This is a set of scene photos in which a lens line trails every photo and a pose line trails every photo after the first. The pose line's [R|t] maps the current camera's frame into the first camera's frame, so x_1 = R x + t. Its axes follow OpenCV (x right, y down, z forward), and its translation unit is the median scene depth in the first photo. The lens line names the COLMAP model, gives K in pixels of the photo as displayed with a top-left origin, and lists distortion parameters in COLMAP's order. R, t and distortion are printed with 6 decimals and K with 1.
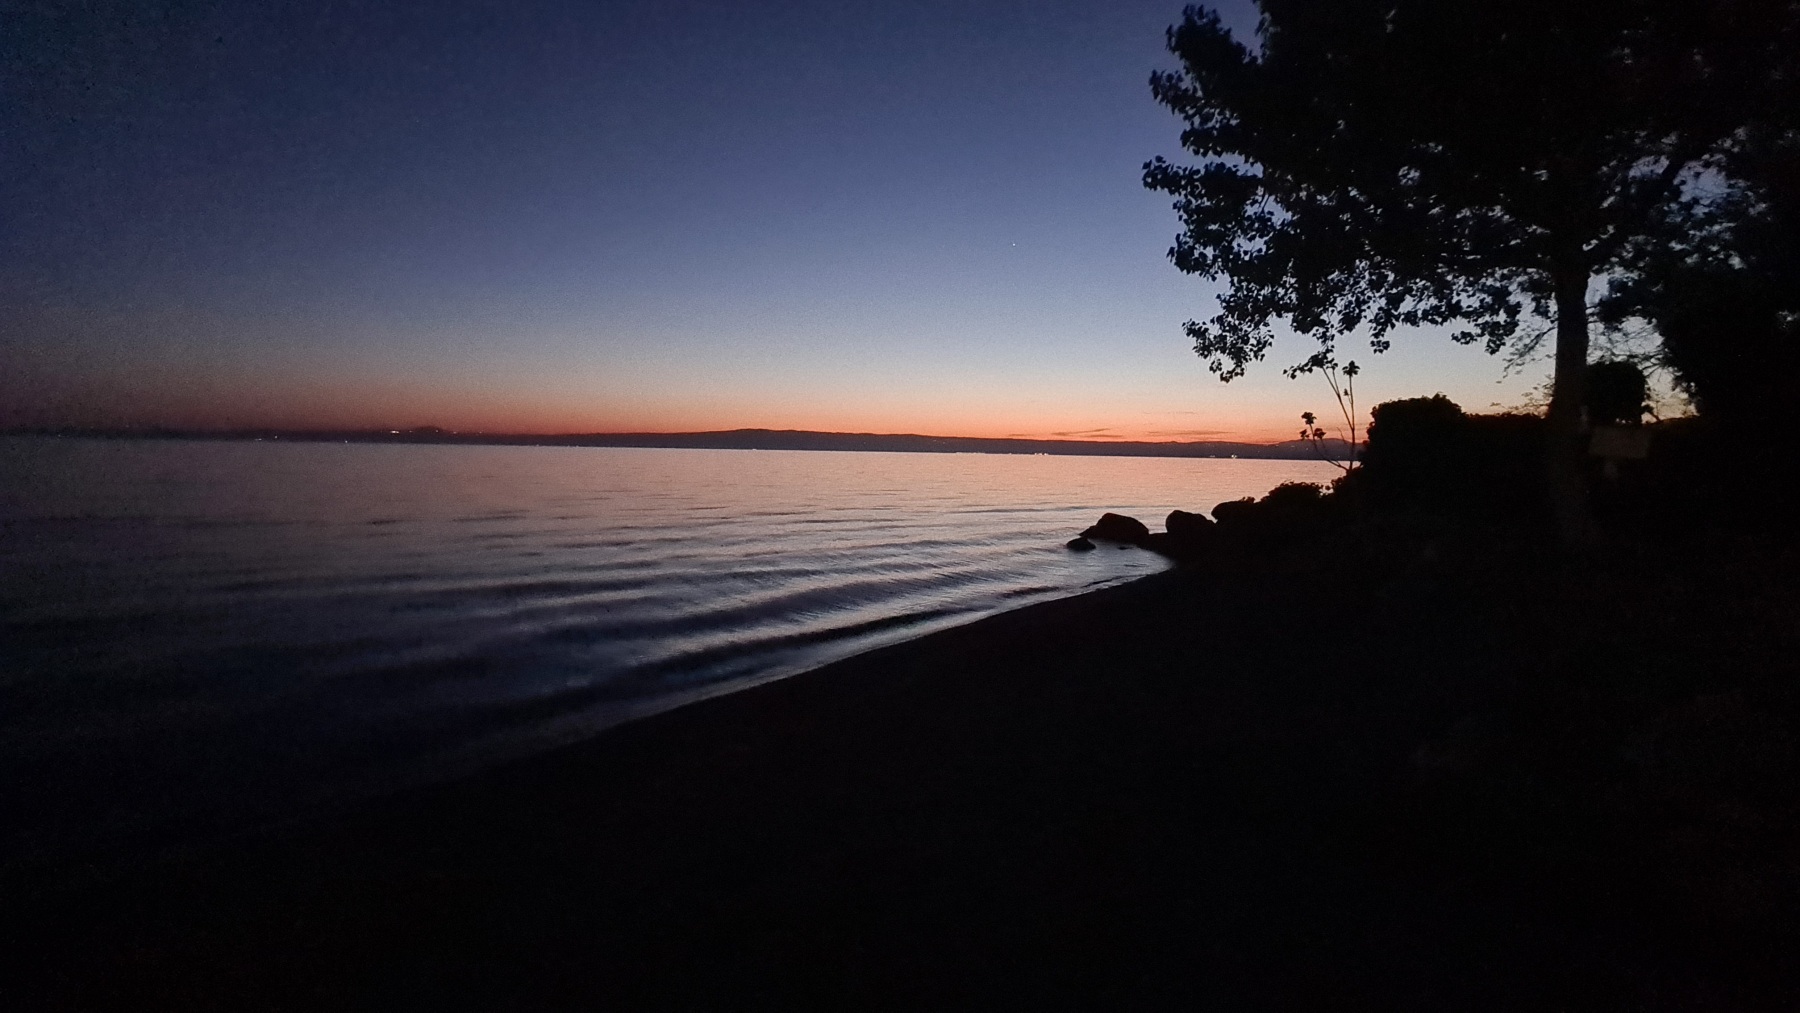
lens RADIAL K [[728.7, 0, 895.5], [0, 728.7, 508.2], [0, 0, 1]] dist [-0.002757, -0.000524]
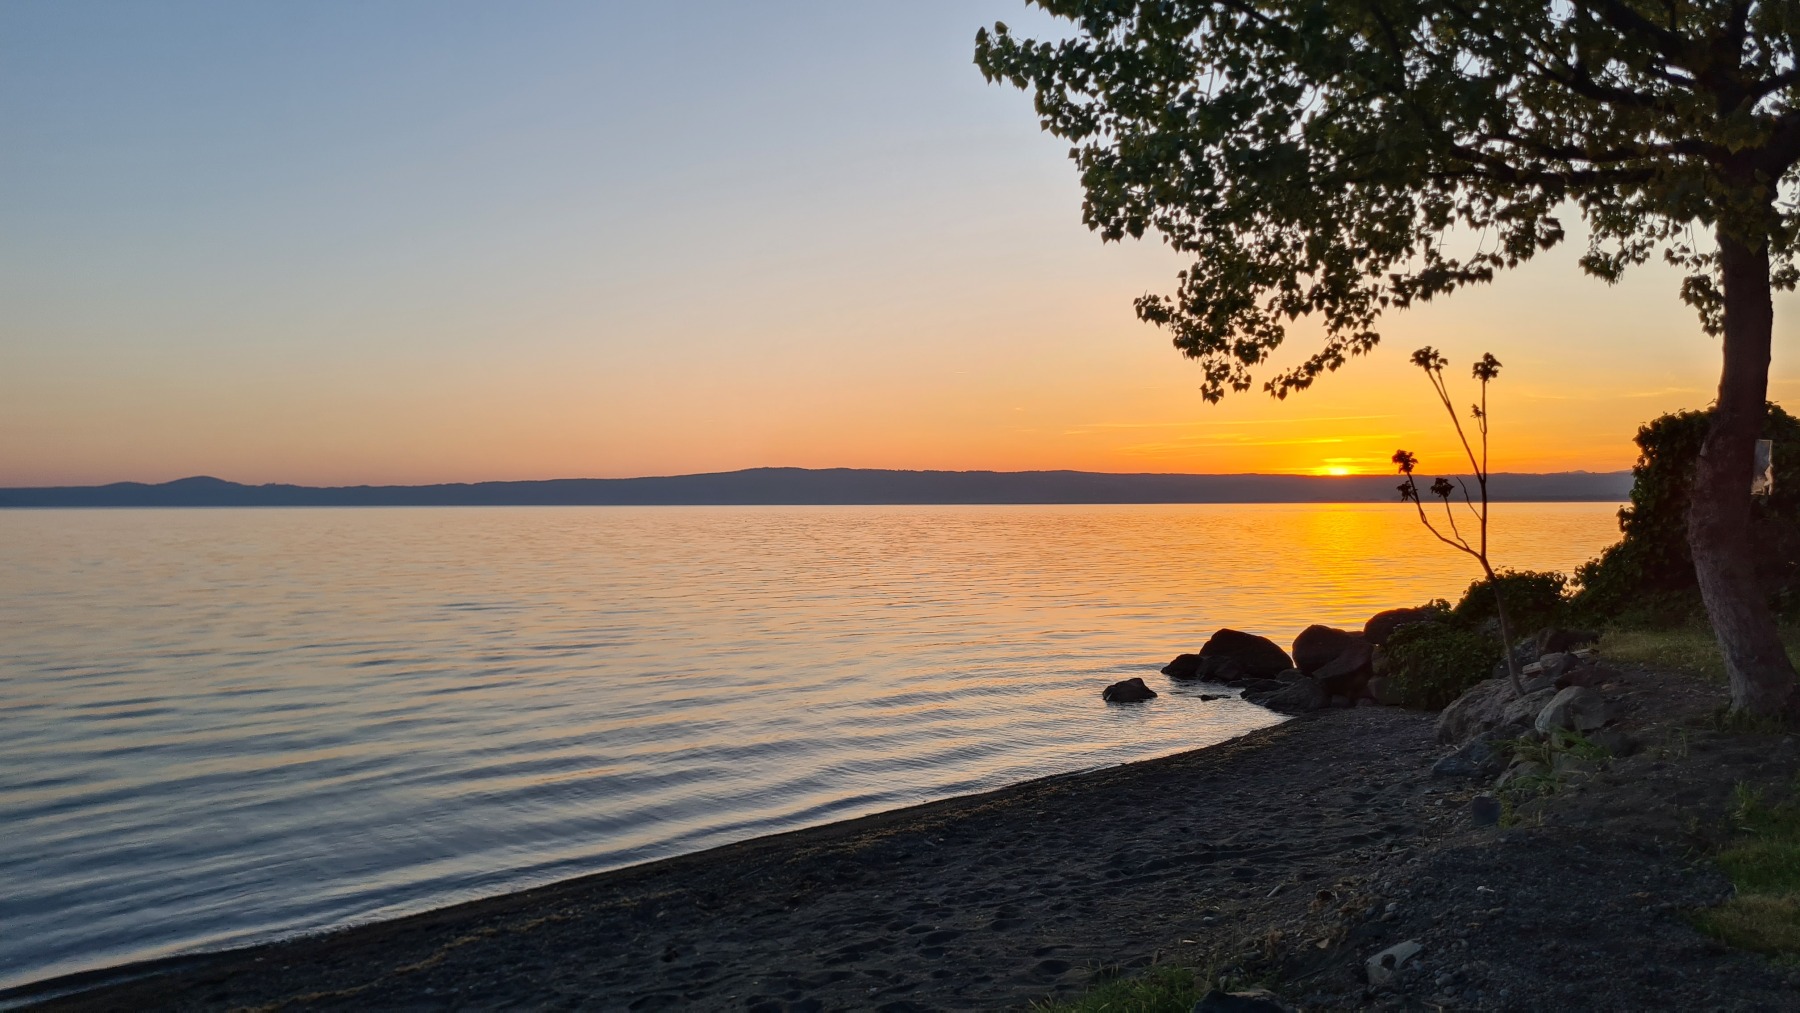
lens RADIAL K [[1357.8, 0, 900.0], [0, 1357.8, 506.5], [0, 0, 1]] dist [0.015710, -0.001041]
pose [[0.994944, -0.022089, -0.097975, 0.315121], [0.014587, 0.996952, -0.076635, -0.020516], [0.099369, 0.074818, 0.992234, -0.028976]]
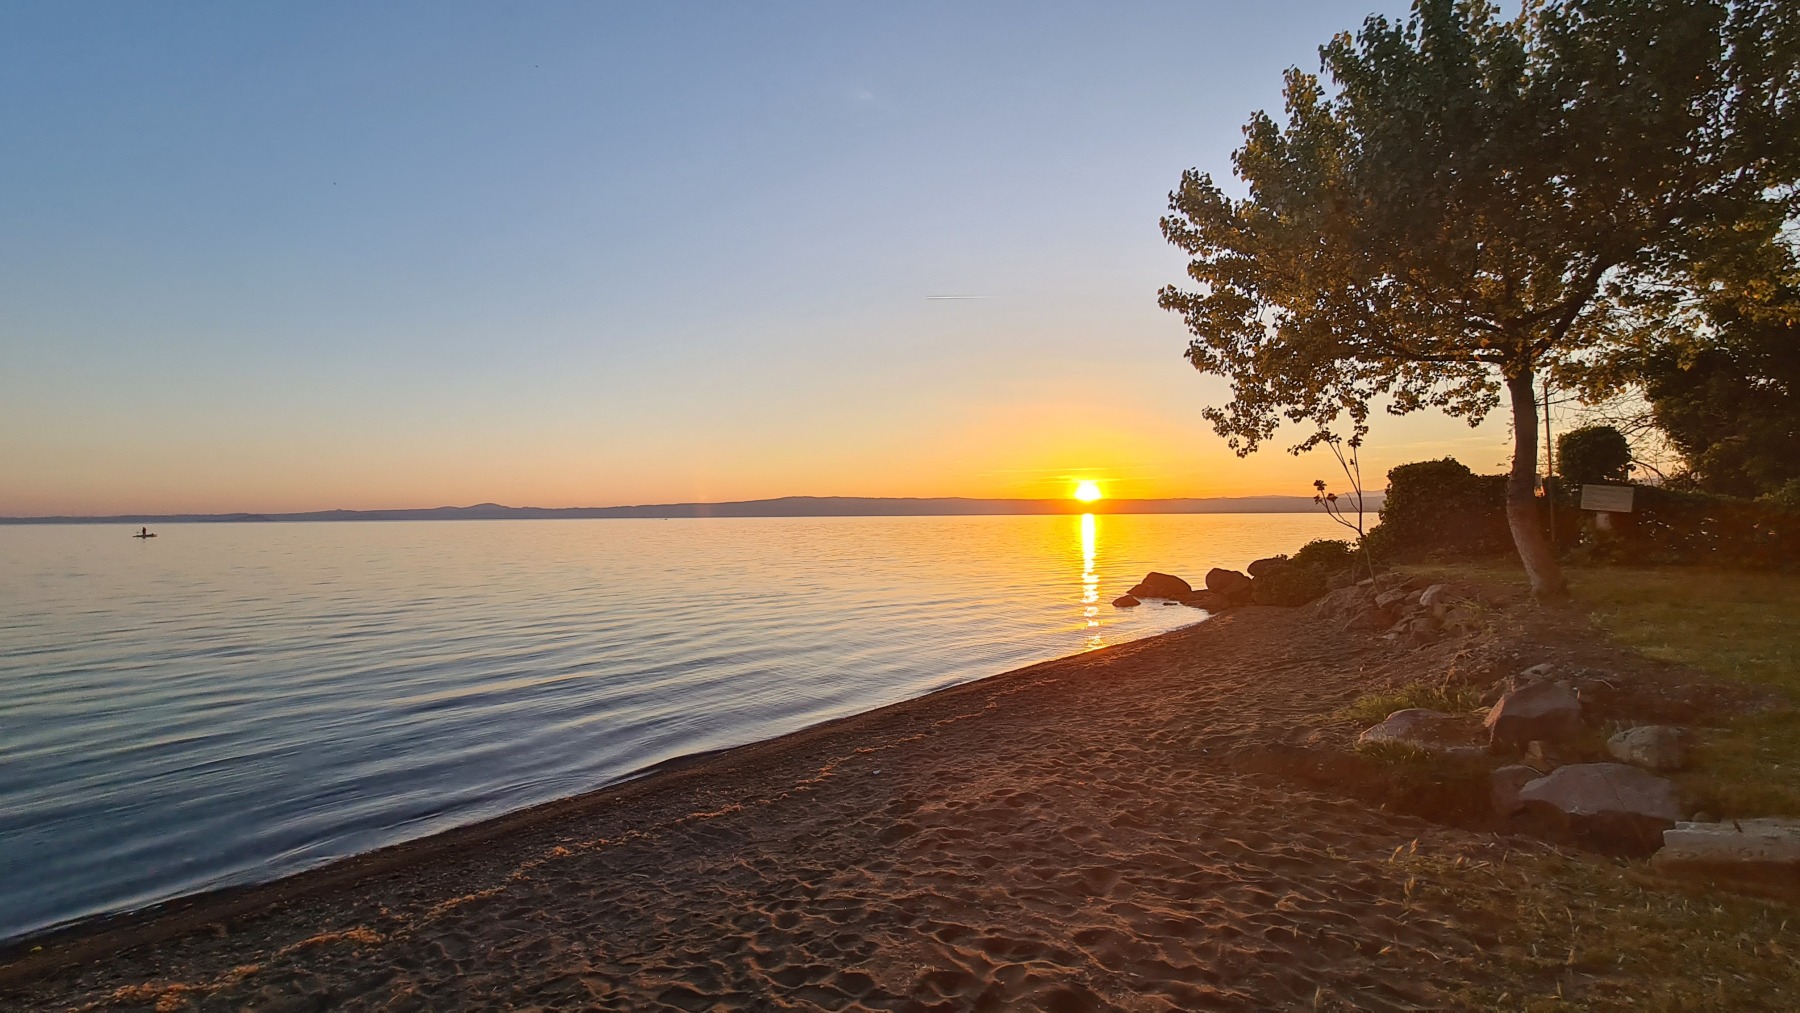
lens RADIAL K [[728.7, 0, 895.5], [0, 728.7, 508.2], [0, 0, 1]] dist [-0.002757, -0.000524]
pose [[0.997795, -0.027447, -0.060433, -0.034841], [0.022031, 0.995830, -0.088530, -0.000424], [0.062610, 0.087004, 0.994239, -0.194294]]
